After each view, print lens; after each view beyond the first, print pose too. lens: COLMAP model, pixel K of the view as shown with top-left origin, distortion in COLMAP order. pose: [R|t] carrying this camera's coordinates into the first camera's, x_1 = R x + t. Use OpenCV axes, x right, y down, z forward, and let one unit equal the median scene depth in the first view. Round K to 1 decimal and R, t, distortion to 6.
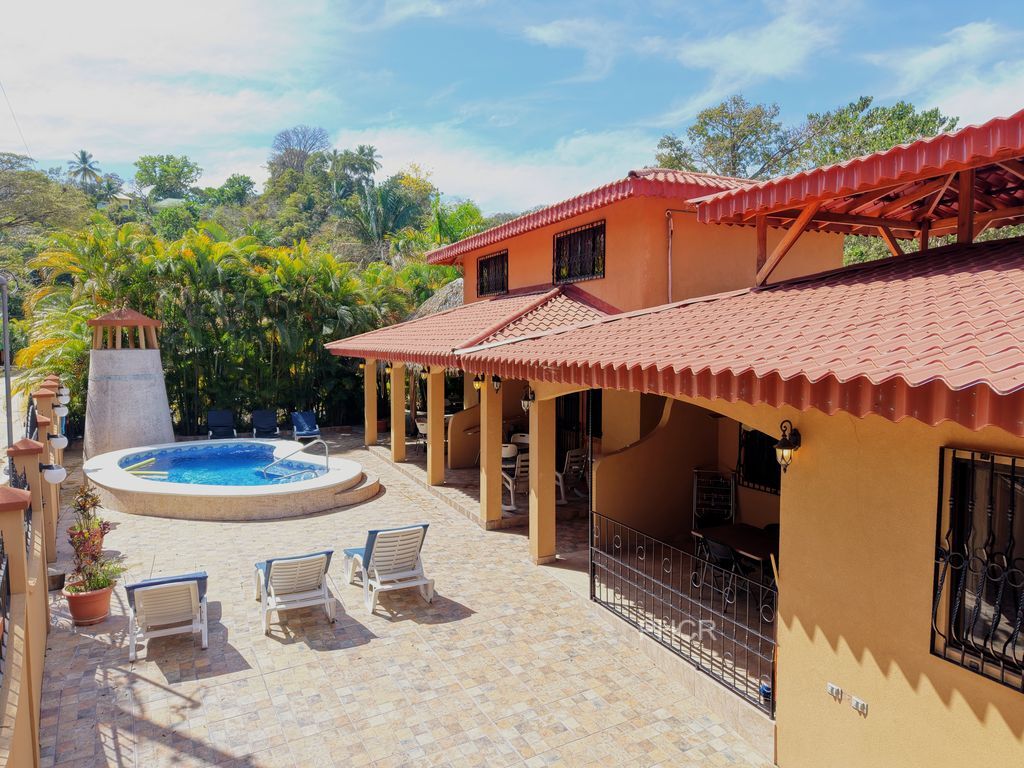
lens RADIAL K [[683.3, 0, 512.0], [0, 683.3, 384.0], [0, 0, 1]] dist [0.023106, 0.000256]
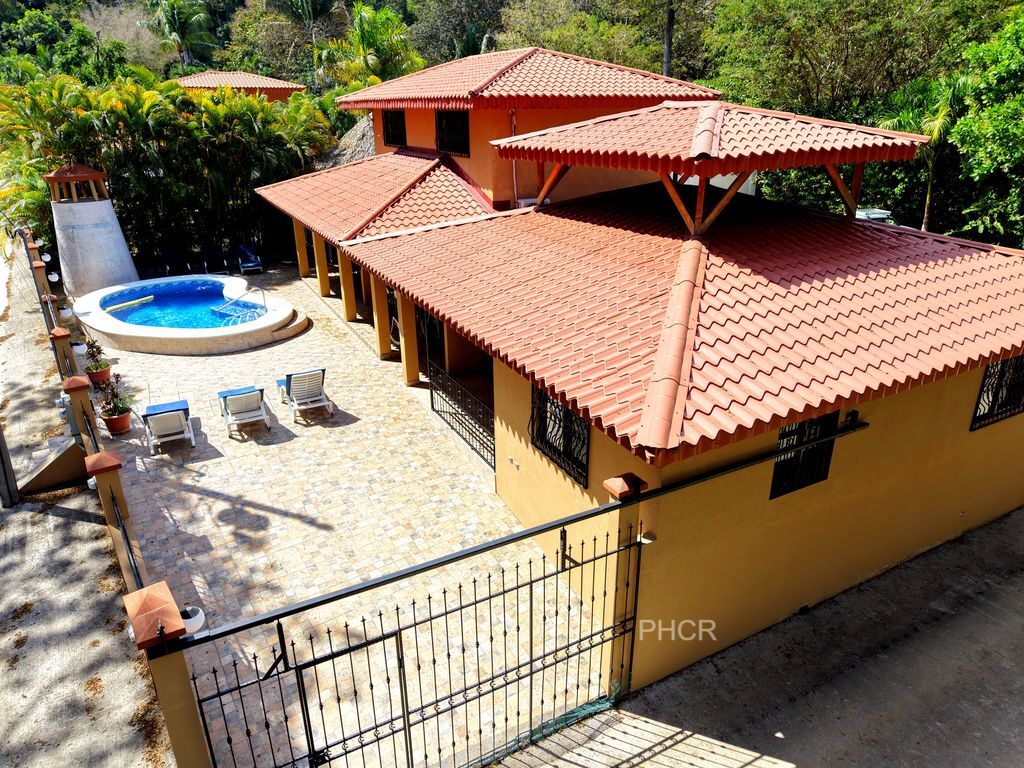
lens RADIAL K [[677.9, 0, 512.0], [0, 677.9, 384.0], [0, 0, 1]] dist [0.036773, -0.039601]
pose [[0.998563, -0.028478, 0.045392, 0.234448], [0.012740, 0.948977, 0.315088, -0.248712], [-0.052049, -0.314057, 0.947976, -0.519903]]
